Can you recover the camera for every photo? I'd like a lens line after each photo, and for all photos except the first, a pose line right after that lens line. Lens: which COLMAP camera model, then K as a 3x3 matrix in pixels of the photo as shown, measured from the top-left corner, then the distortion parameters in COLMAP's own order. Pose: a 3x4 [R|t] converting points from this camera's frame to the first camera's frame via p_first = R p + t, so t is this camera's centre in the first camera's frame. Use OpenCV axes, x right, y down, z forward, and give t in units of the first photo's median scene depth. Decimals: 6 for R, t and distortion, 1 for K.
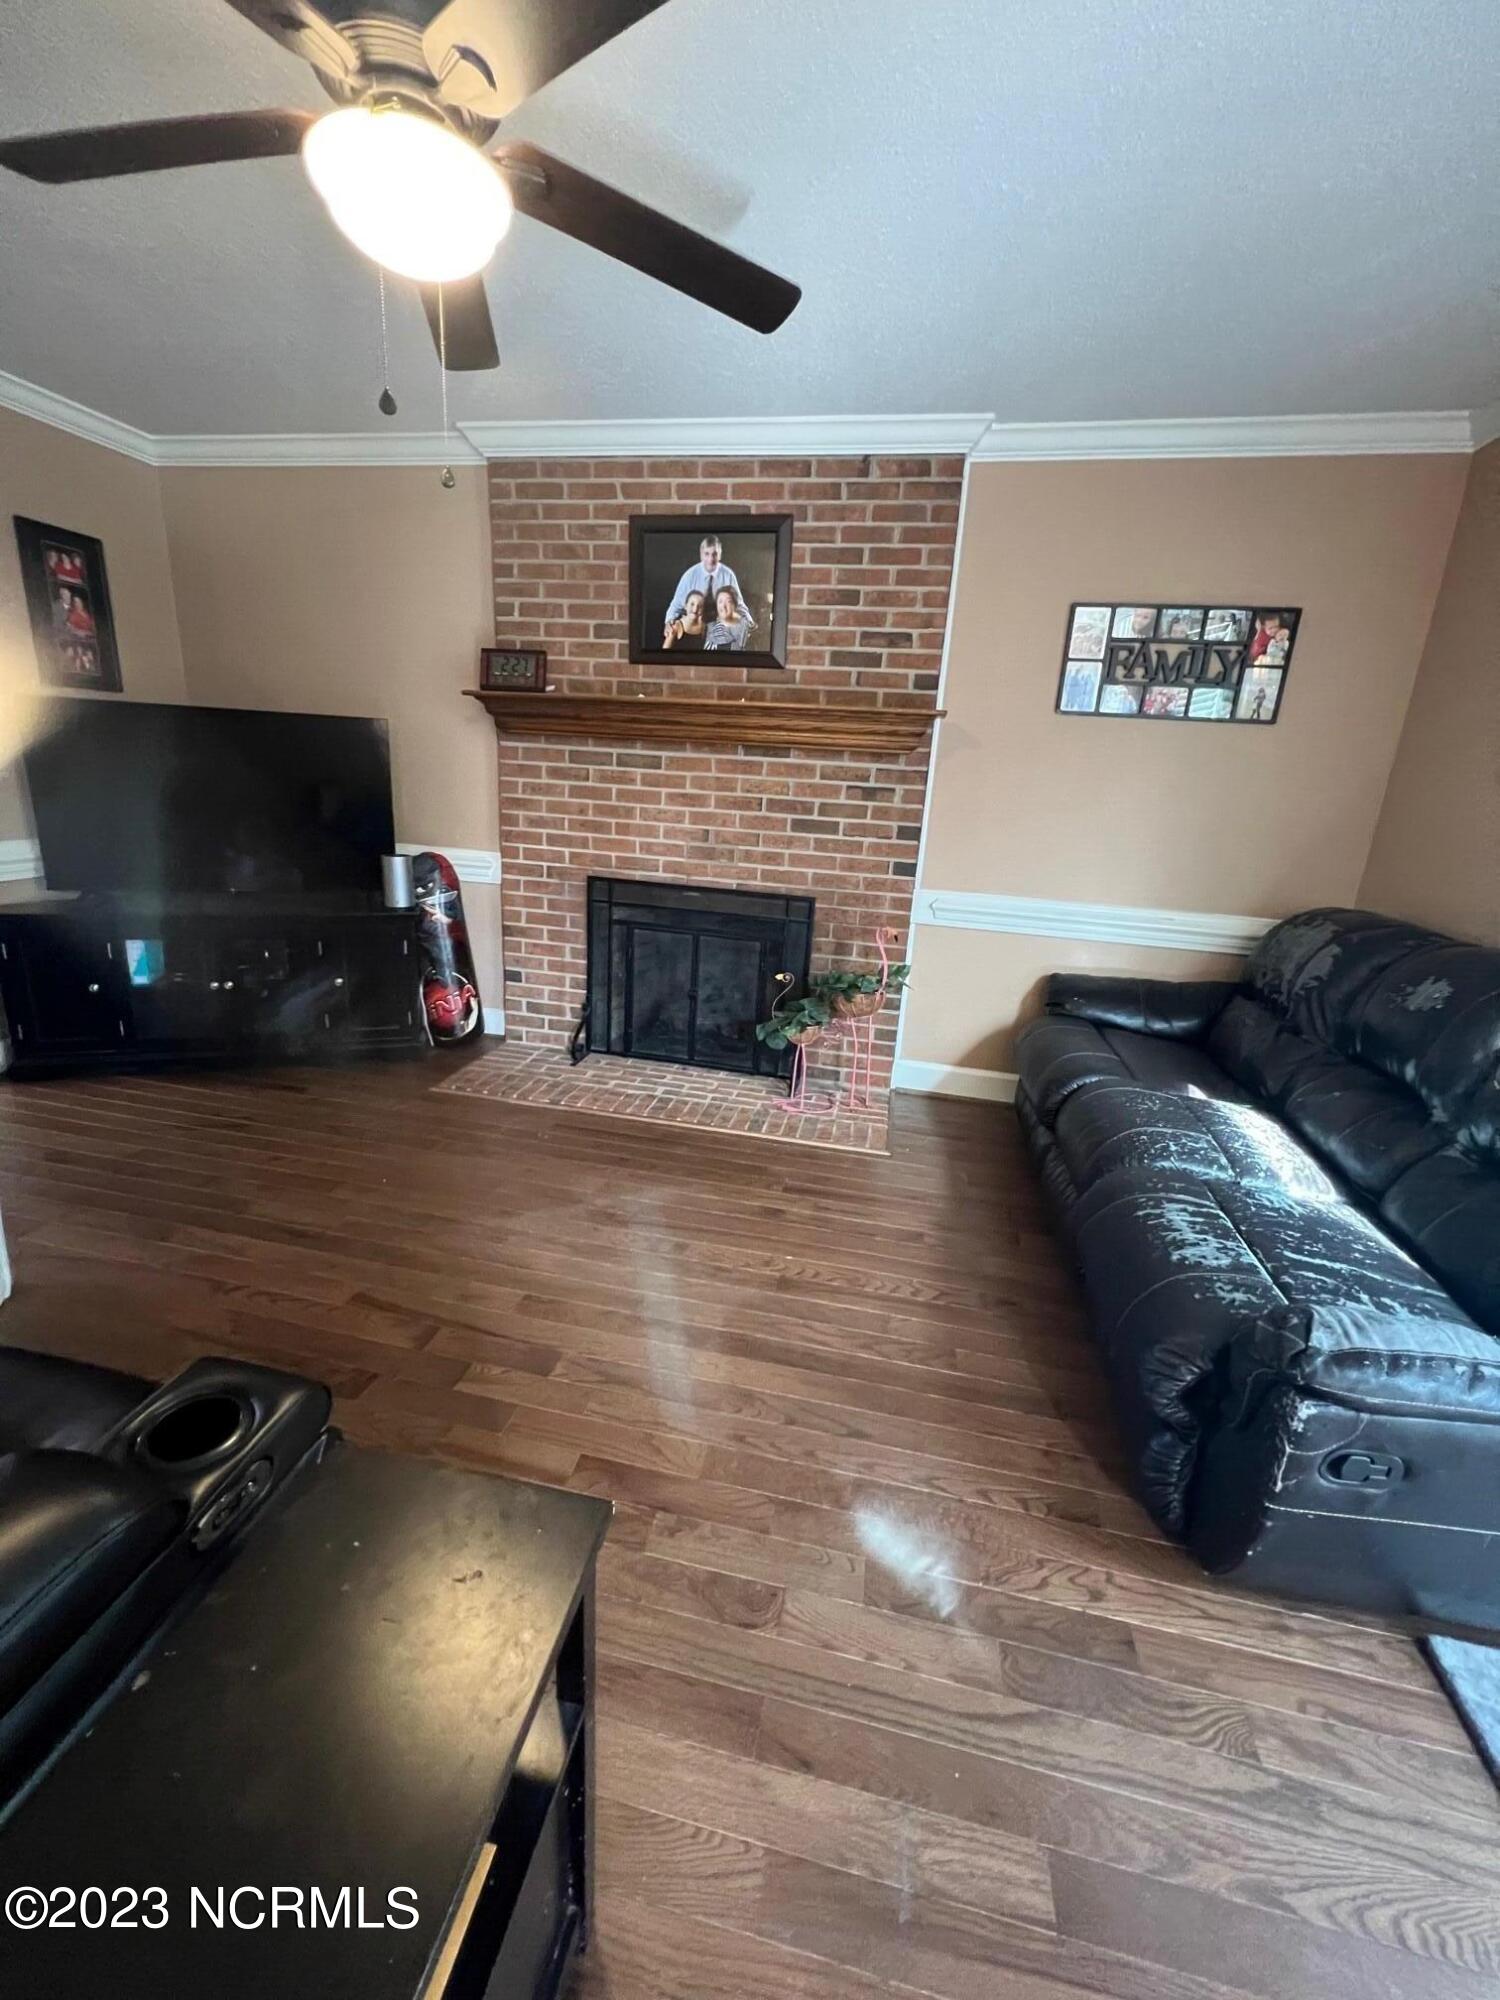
lens RADIAL K [[802.8, 0, 748.4], [0, 802.8, 999.7], [0, 0, 1]] dist [-0.003708, 0.001158]
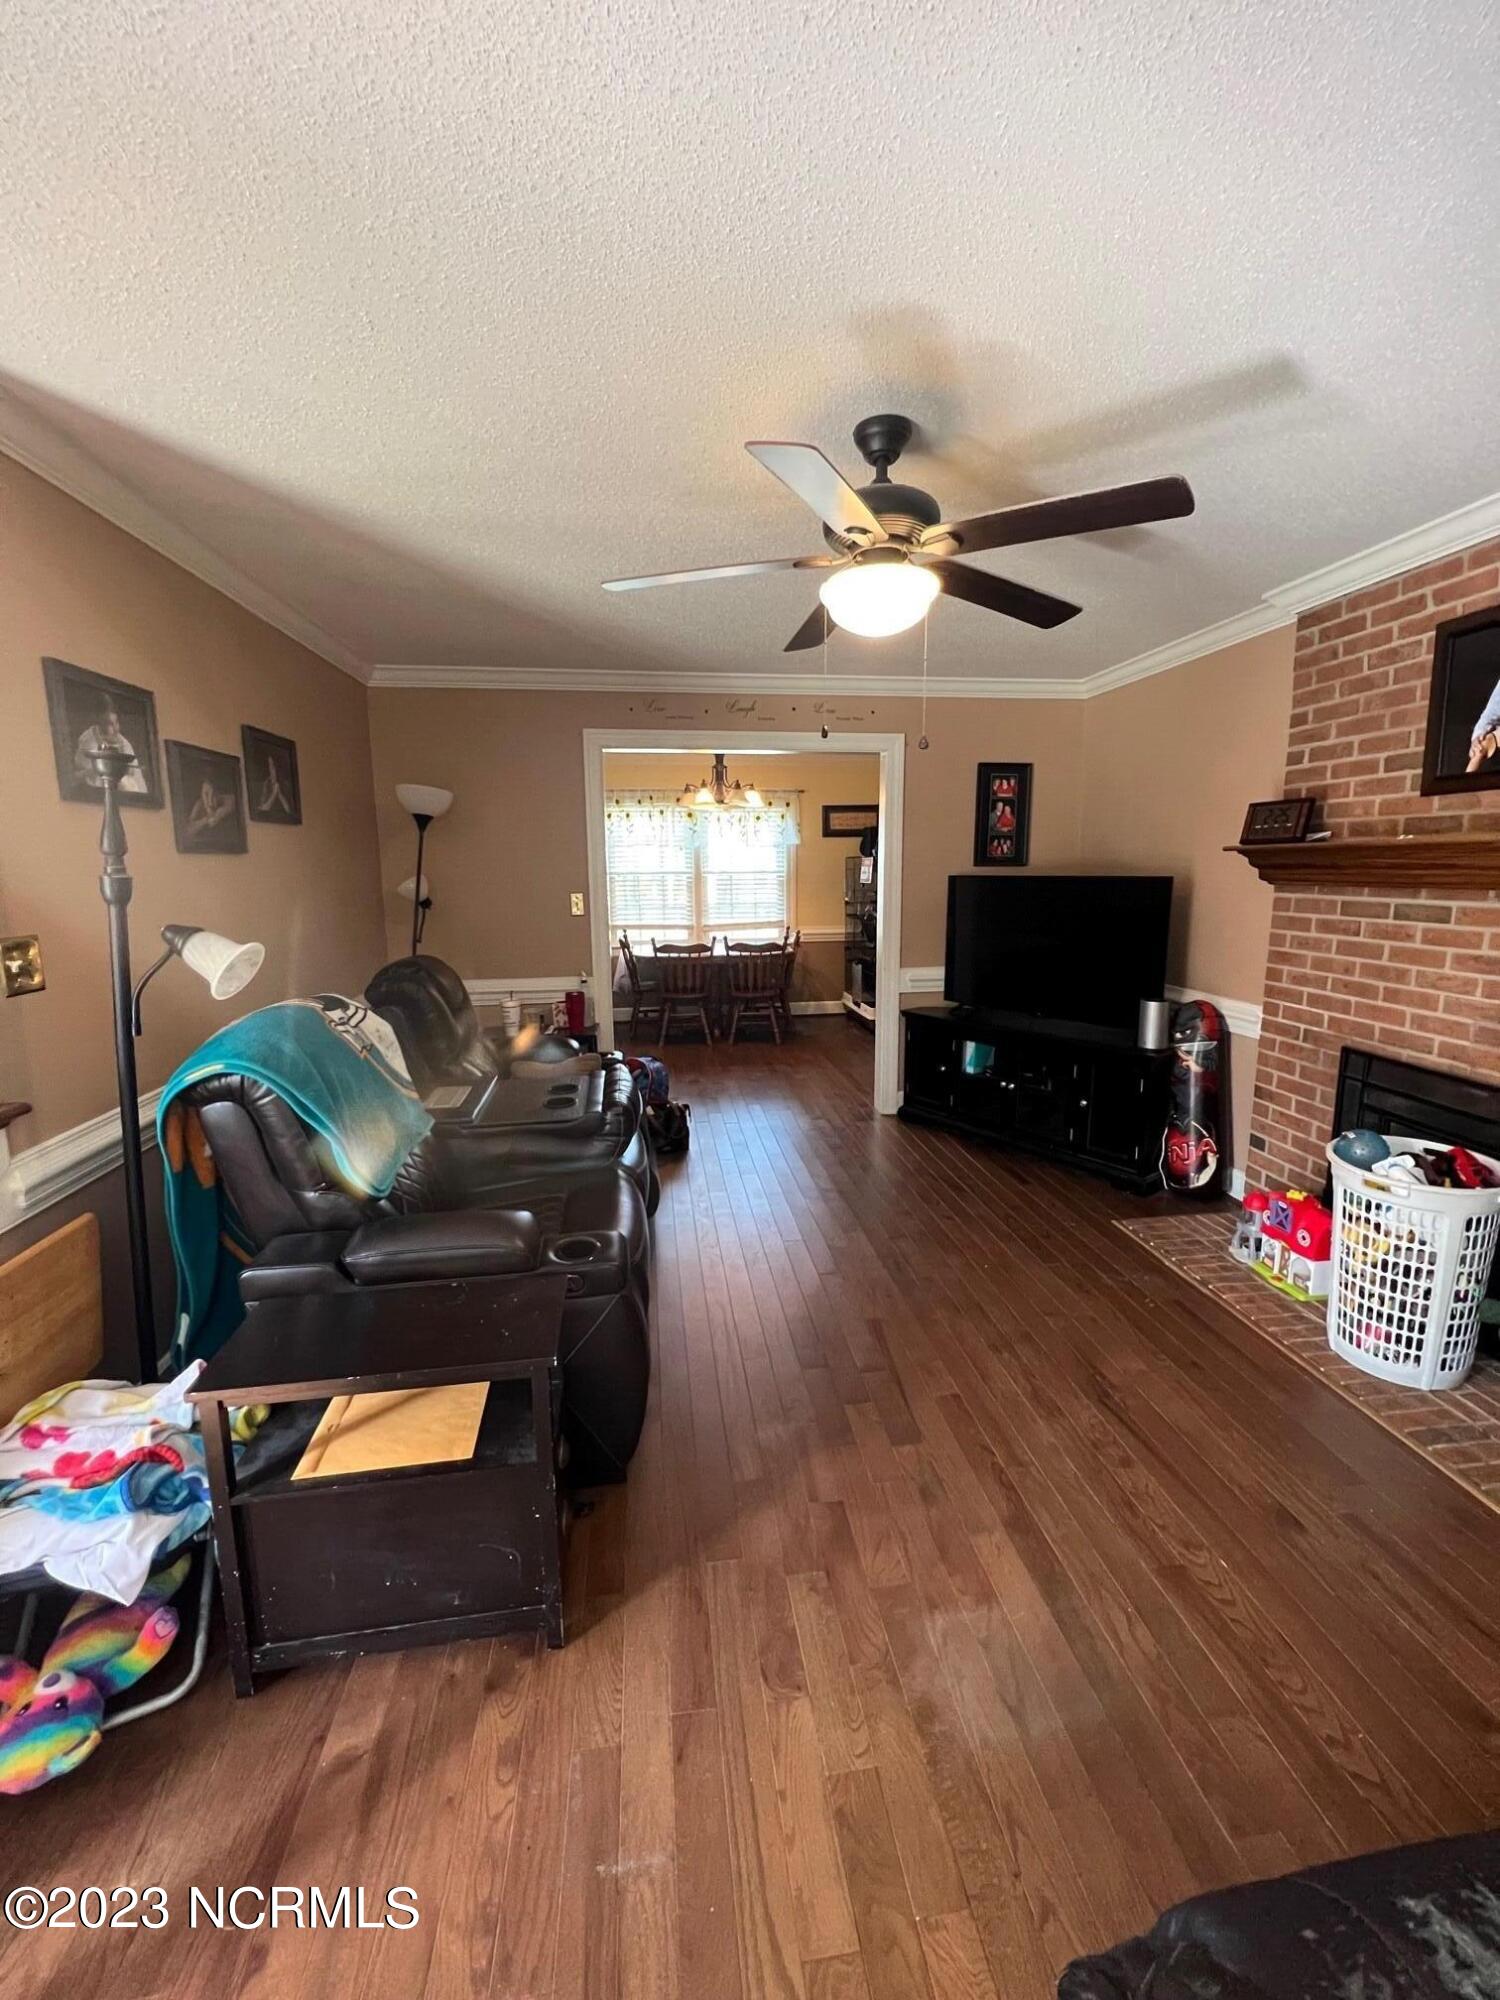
lens RADIAL K [[802.8, 0, 748.2], [0, 802.8, 998.6], [0, 0, 1]] dist [-0.003708, 0.001158]
pose [[0.327640, 0.093366, -0.940178, 0.401131], [-0.236576, 0.971512, 0.014034, -0.072675], [0.914704, 0.217826, 0.340394, 0.150970]]
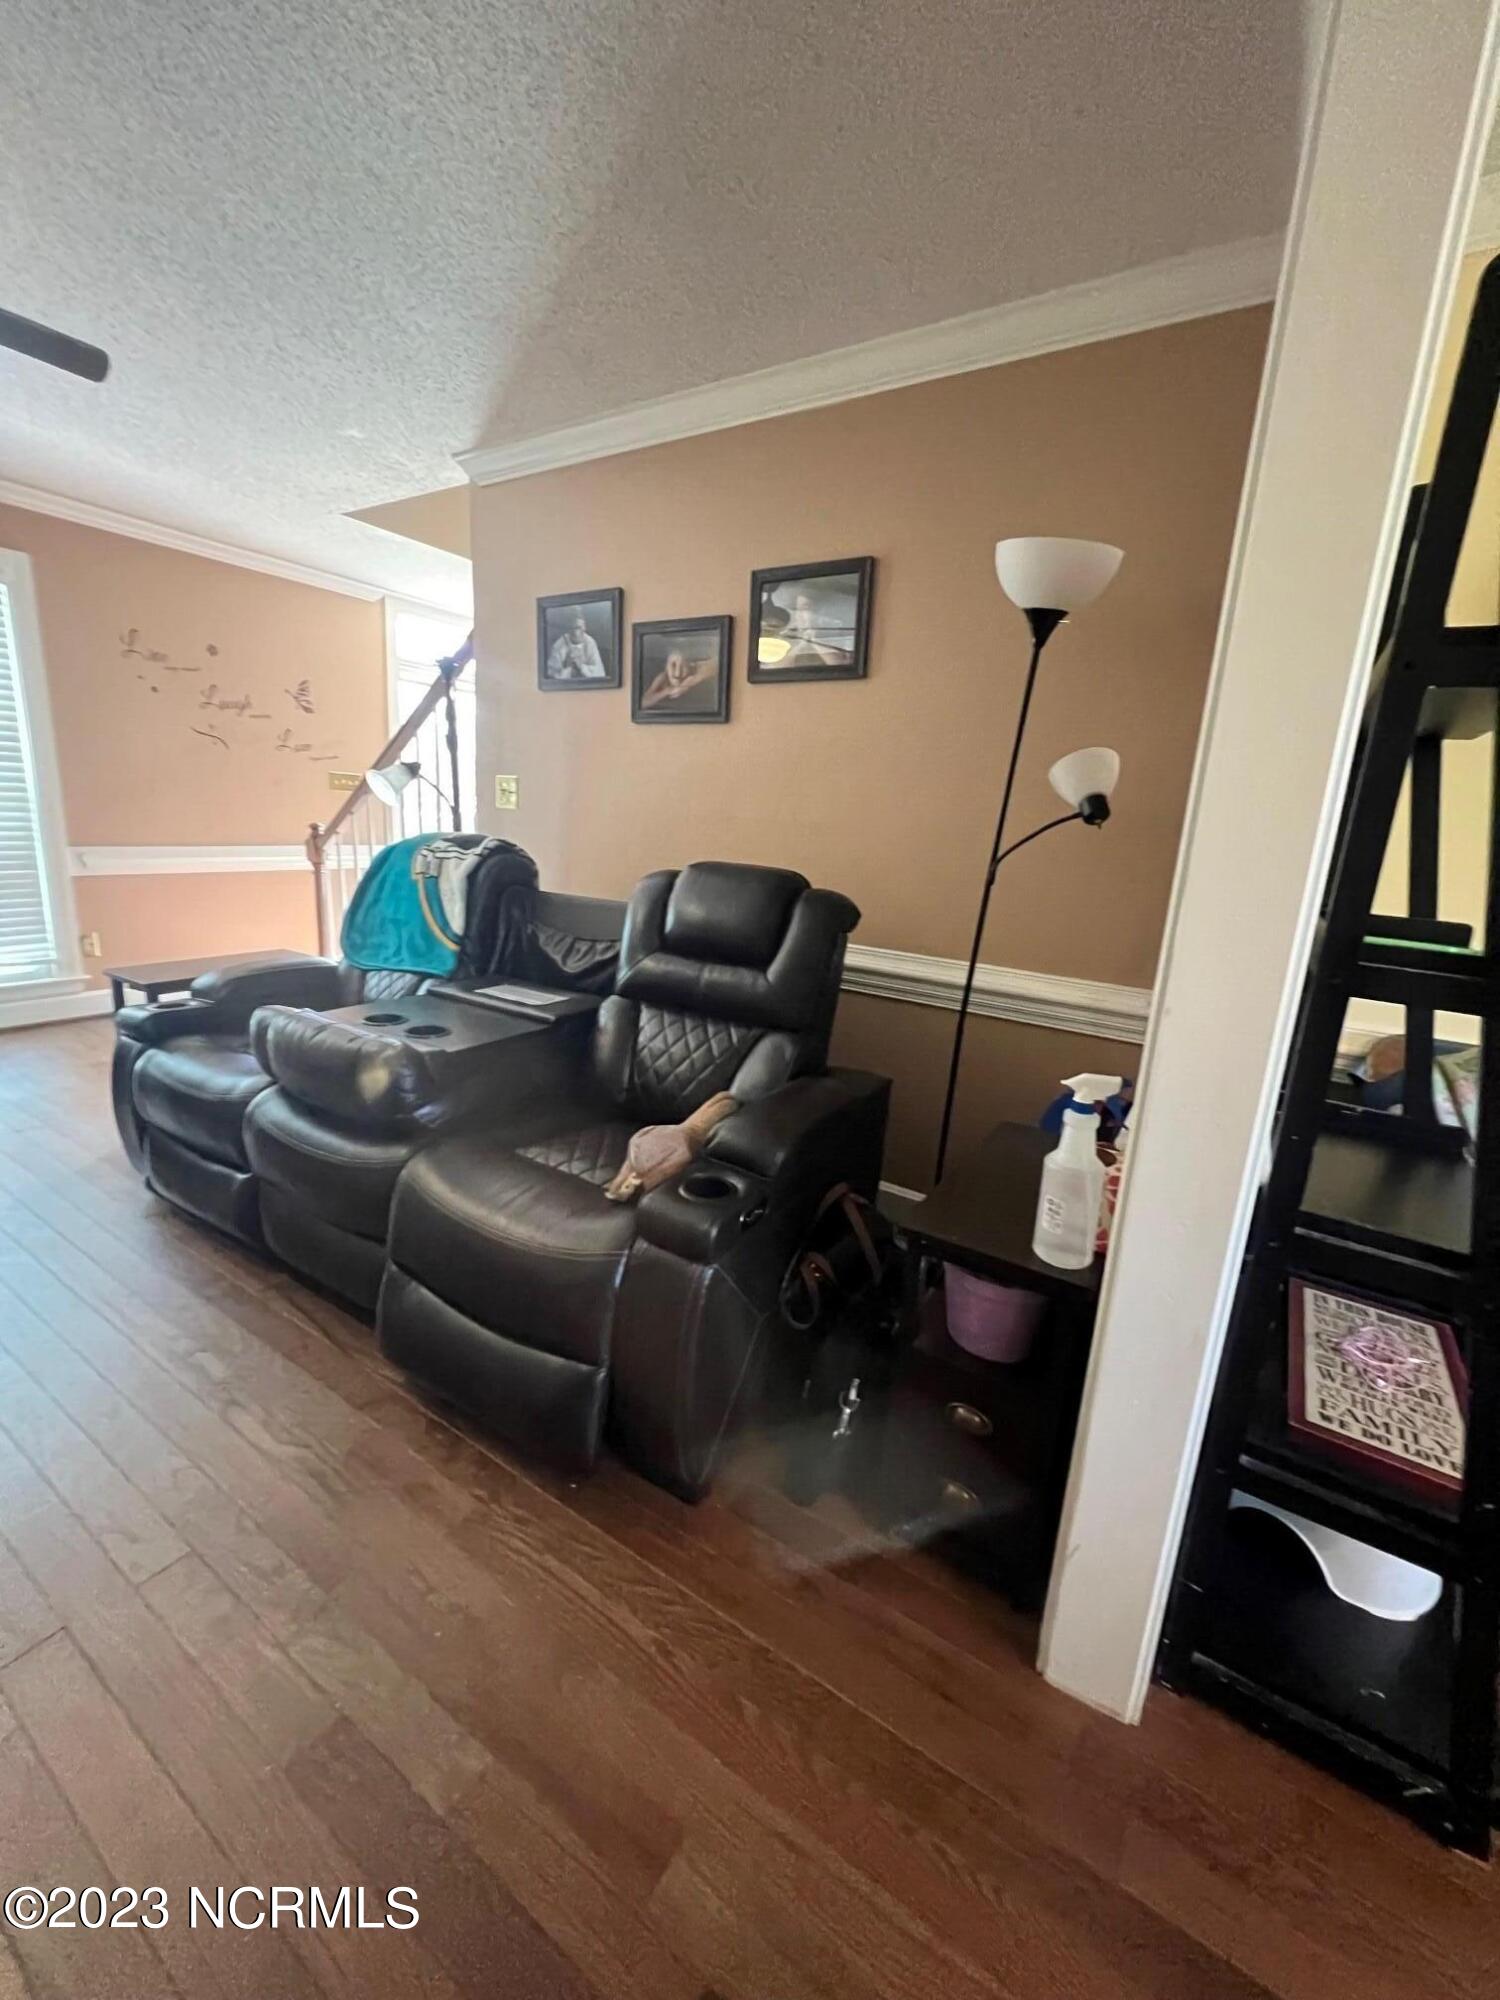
lens RADIAL K [[802.8, 0, 749.5], [0, 802.8, 994.8], [0, 0, 1]] dist [-0.003708, 0.001158]
pose [[-0.929052, -0.191986, 0.316234, -0.944776], [-0.013779, 0.872167, 0.489013, -0.242049], [-0.369693, 0.449962, -0.812934, 0.691688]]
